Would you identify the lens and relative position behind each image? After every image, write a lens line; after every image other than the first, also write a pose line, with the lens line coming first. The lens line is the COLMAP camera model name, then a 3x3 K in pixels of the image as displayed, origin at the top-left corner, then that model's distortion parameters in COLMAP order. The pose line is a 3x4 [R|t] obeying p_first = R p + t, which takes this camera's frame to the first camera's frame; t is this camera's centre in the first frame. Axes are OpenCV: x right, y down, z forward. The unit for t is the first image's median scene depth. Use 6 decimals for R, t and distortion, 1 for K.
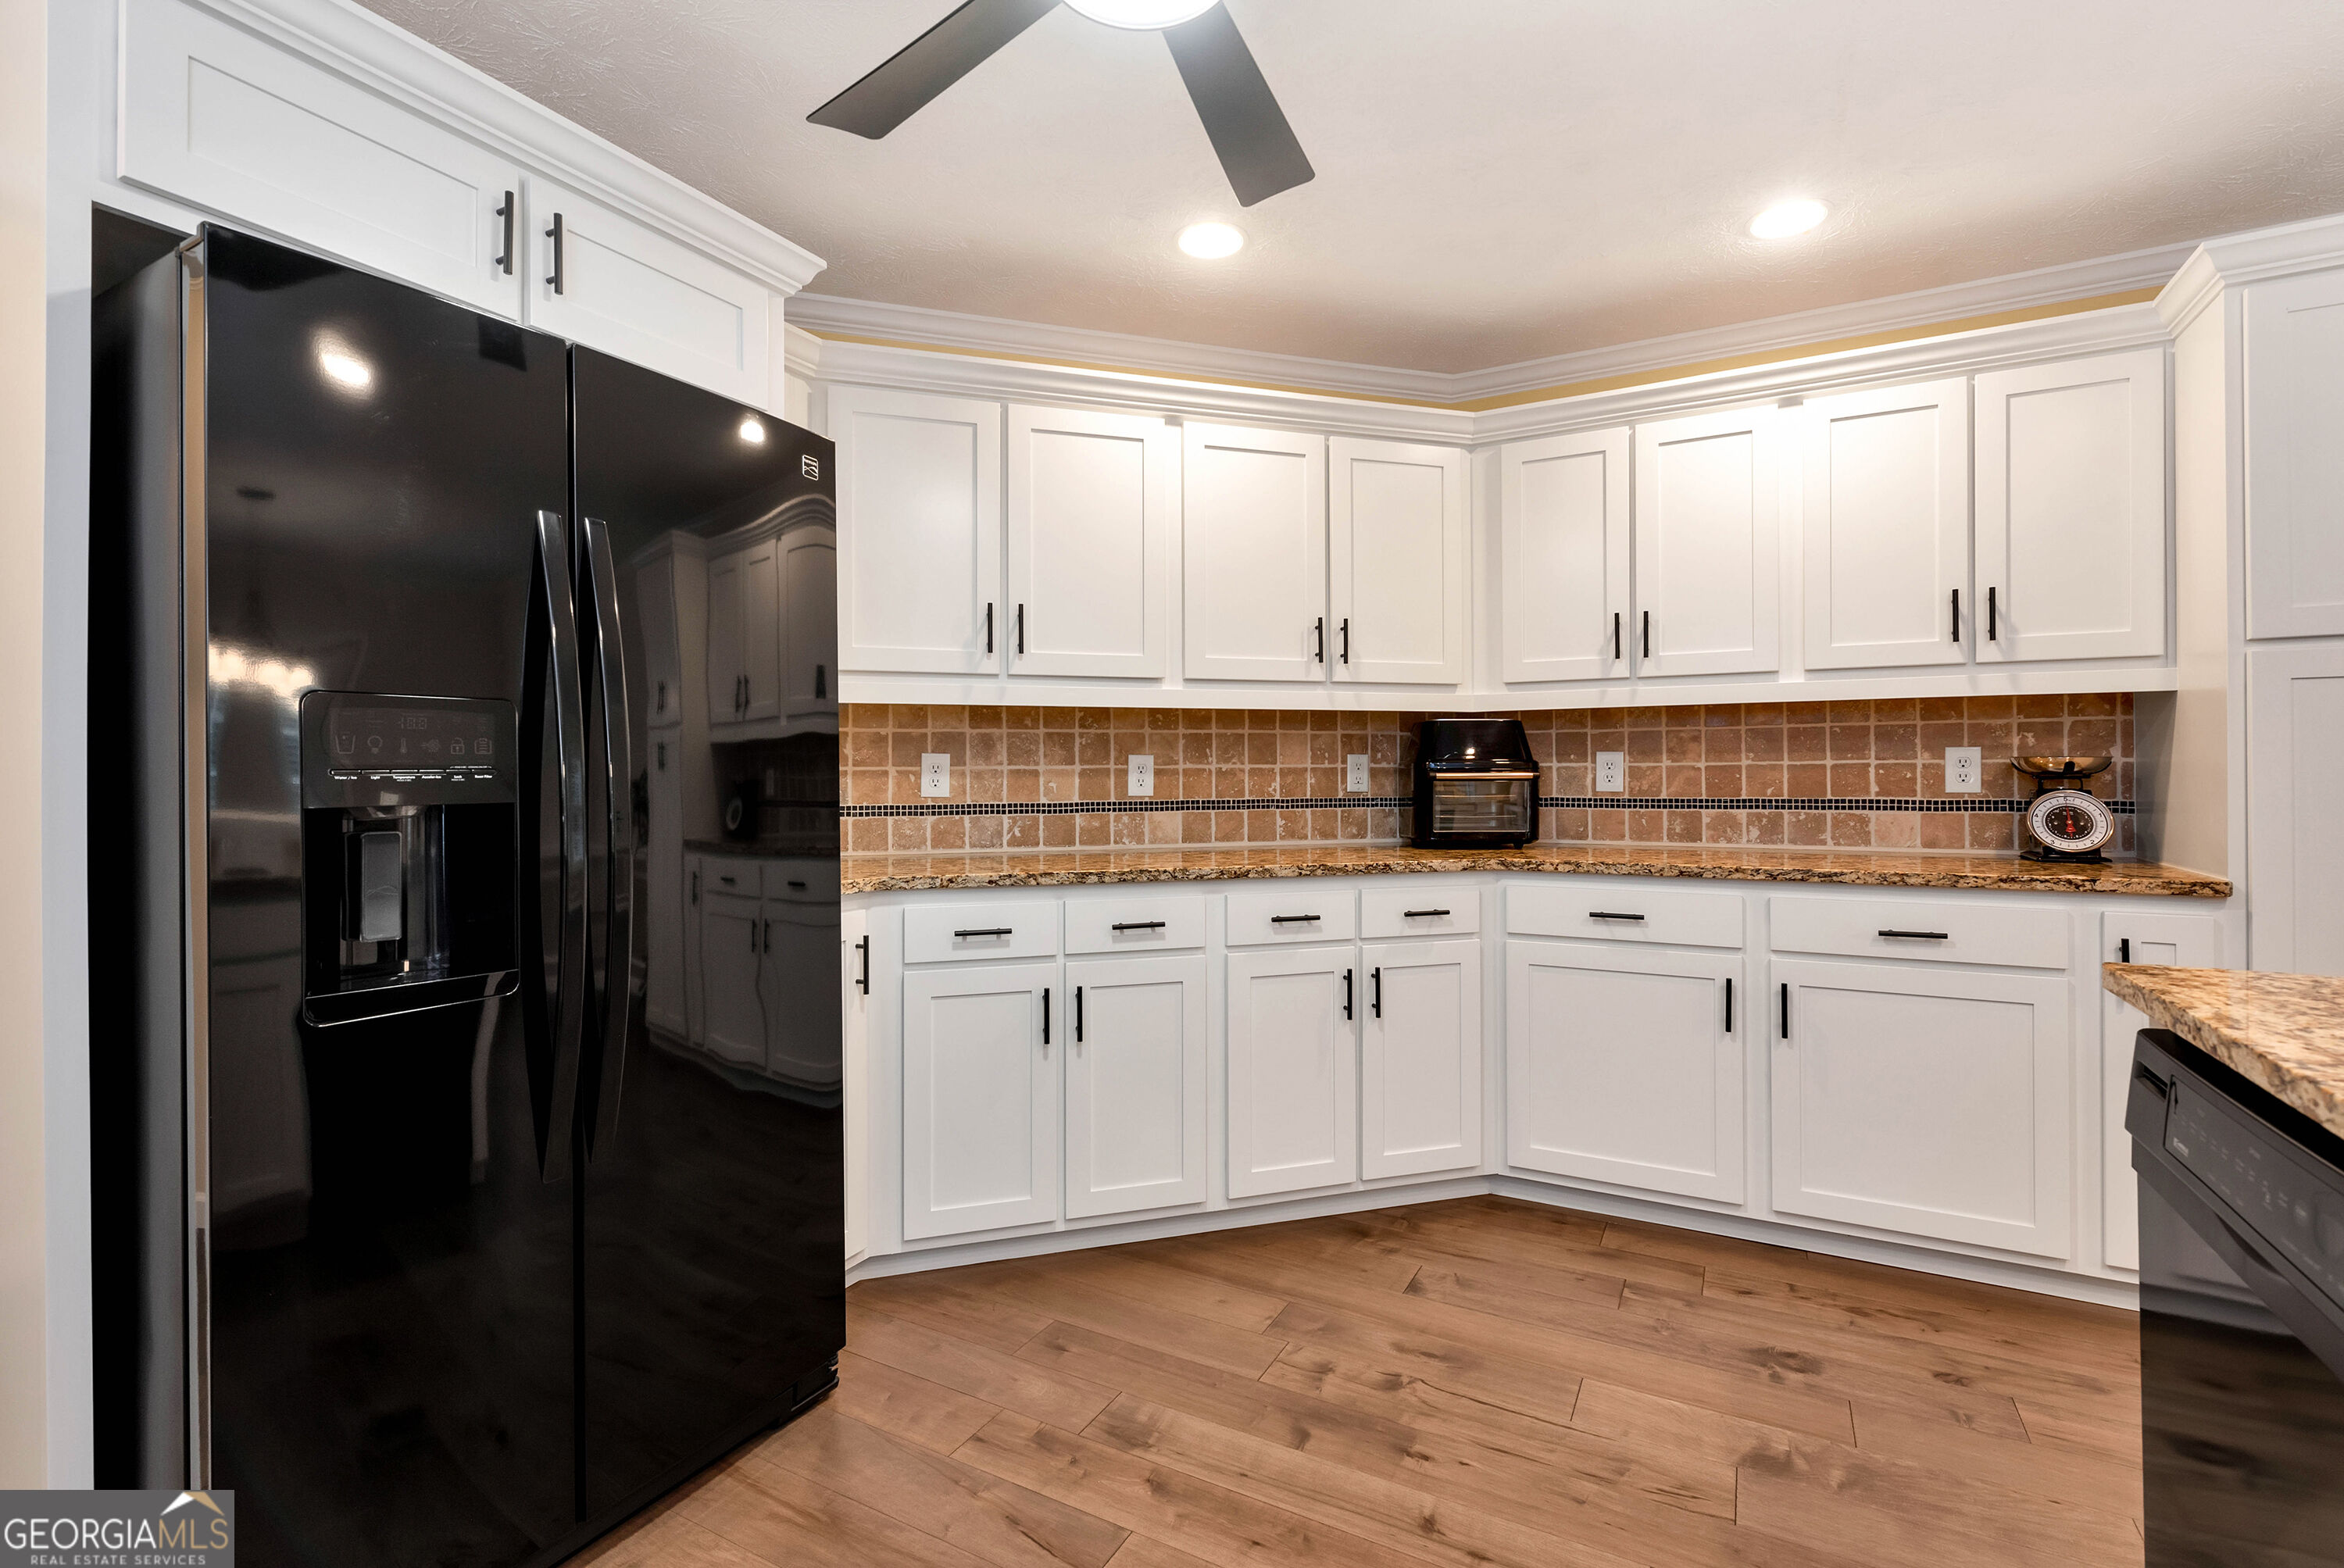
lens RADIAL K [[1058.2, 0, 1171.4], [0, 1058.2, 762.9], [0, 0, 1]] dist [-0.000461, -0.000173]
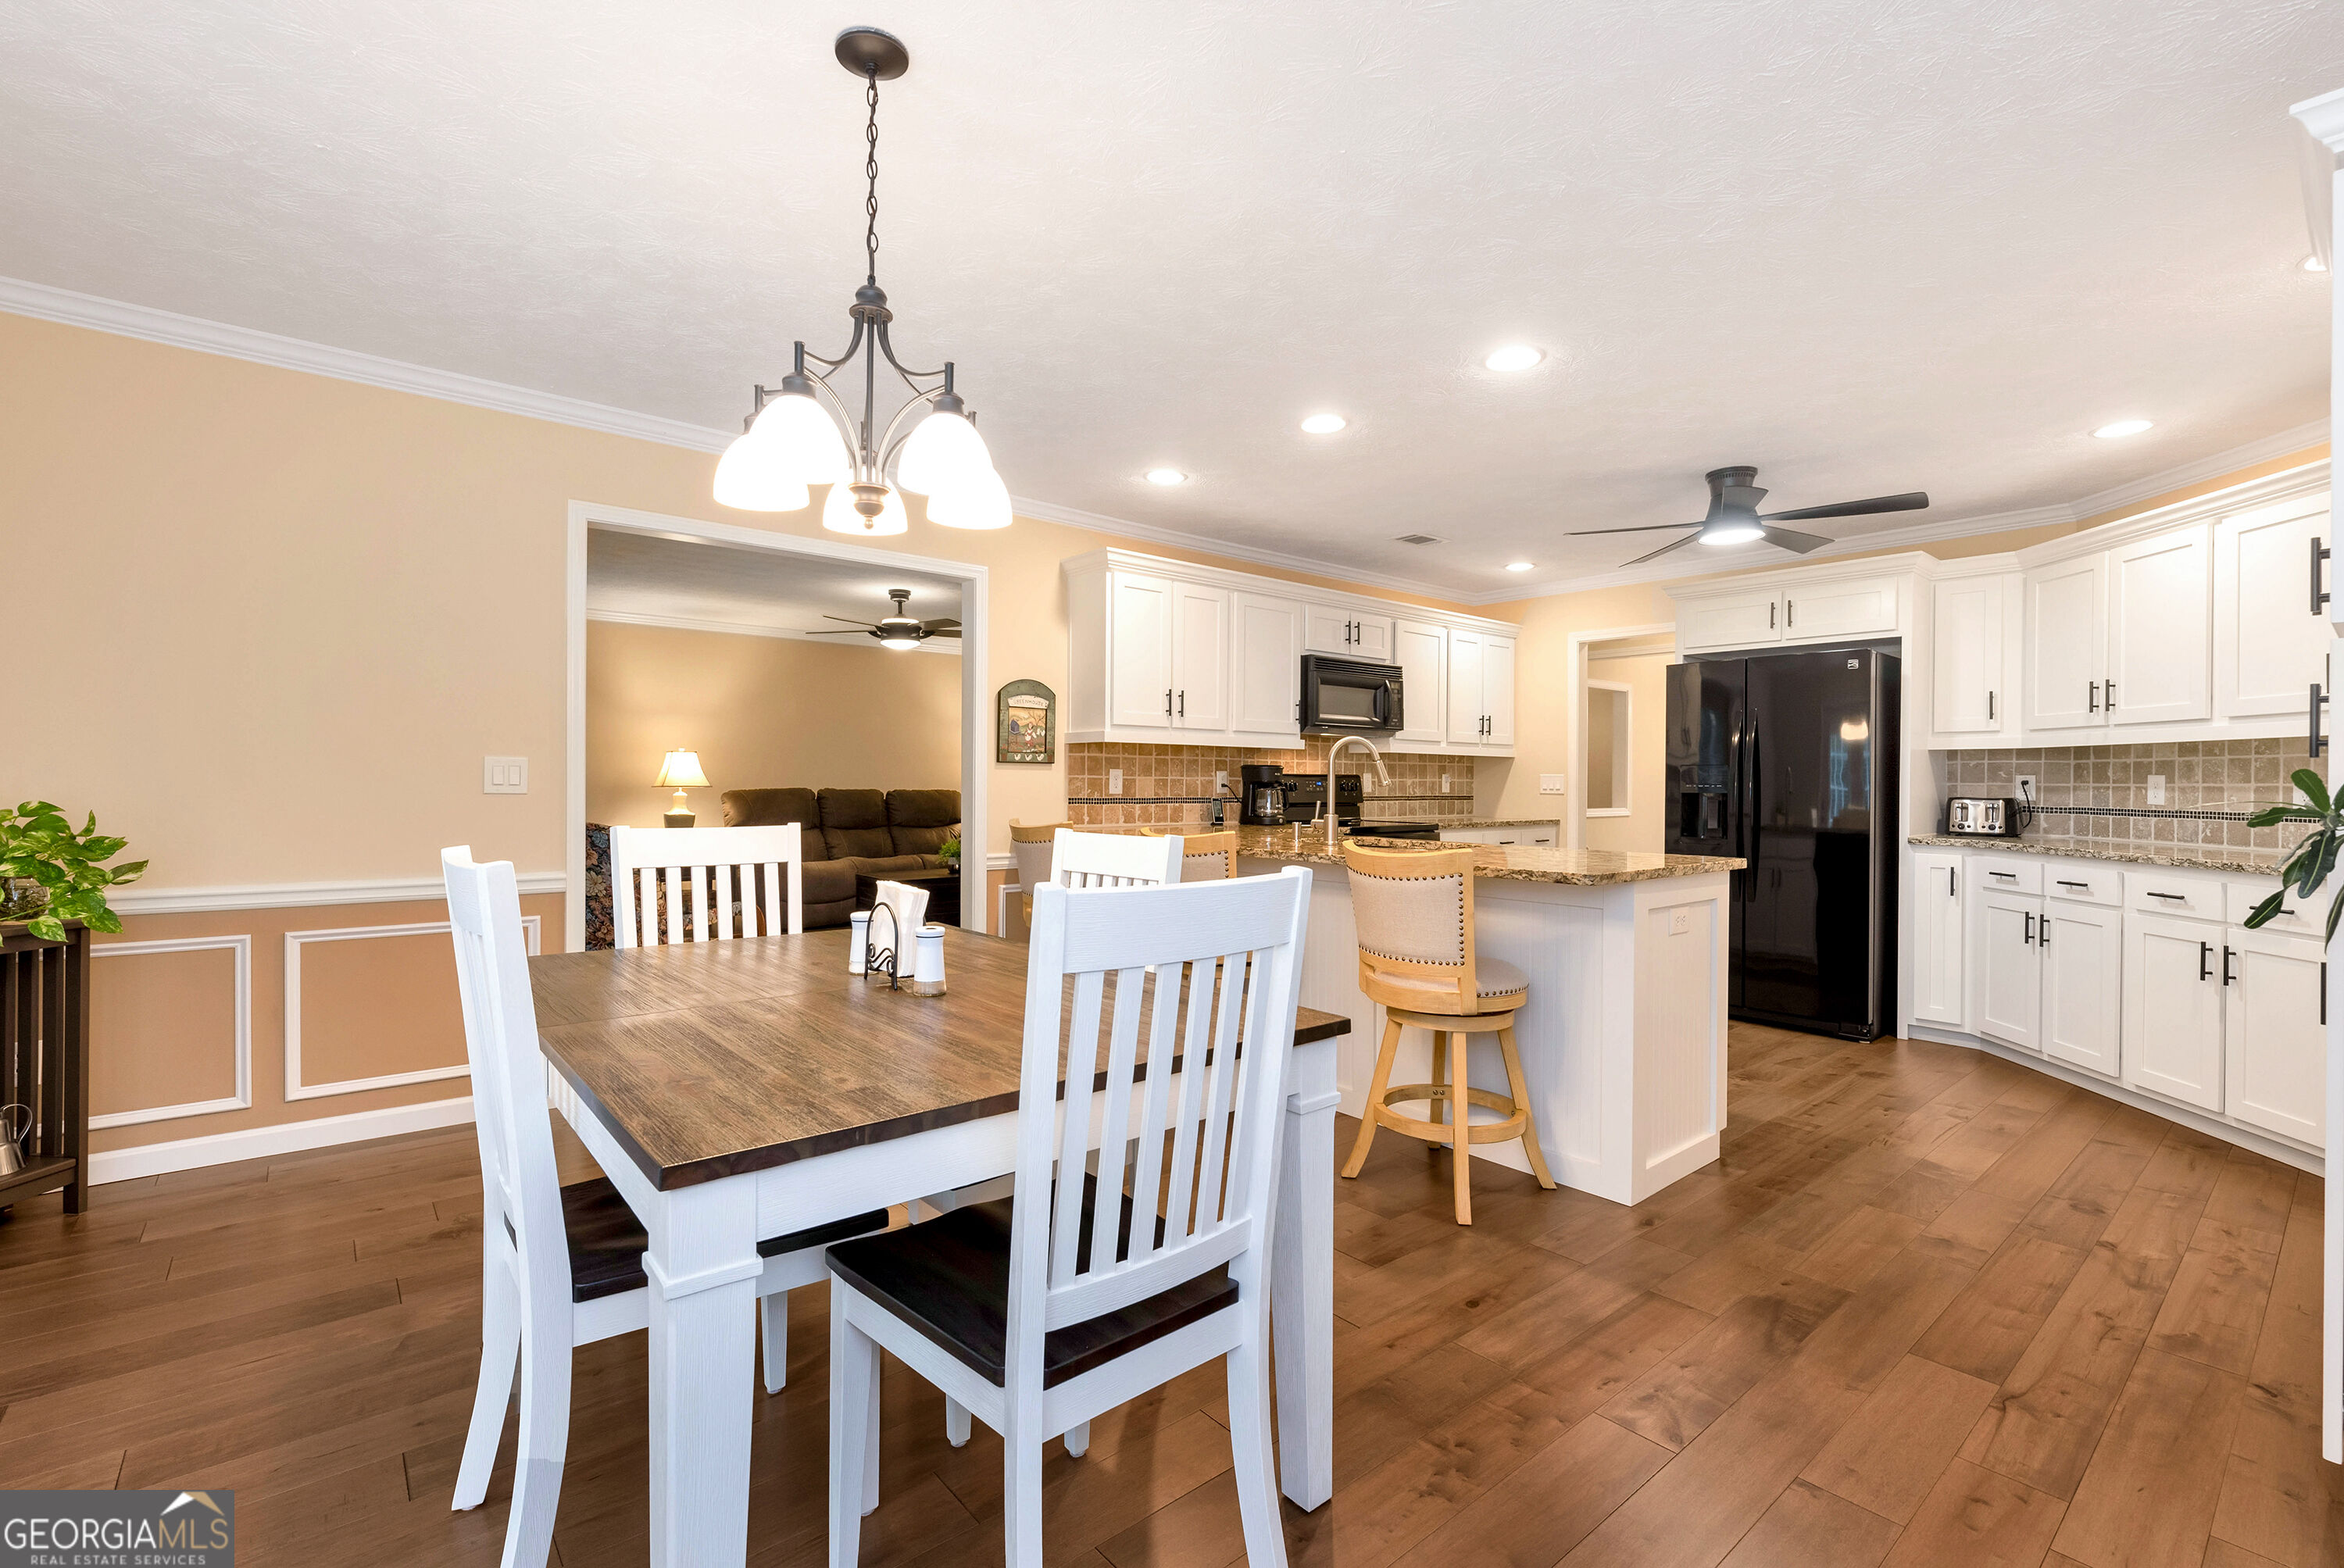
lens RADIAL K [[1031.1, 0, 1175.4], [0, 1031.1, 788.0], [0, 0, 1]] dist [-0.000053, -0.000461]
pose [[-0.364558, 0.008056, -0.931146, 1.556954], [0.004179, 0.999967, 0.007015, -0.006535], [0.931171, -0.001334, -0.364580, 0.248472]]
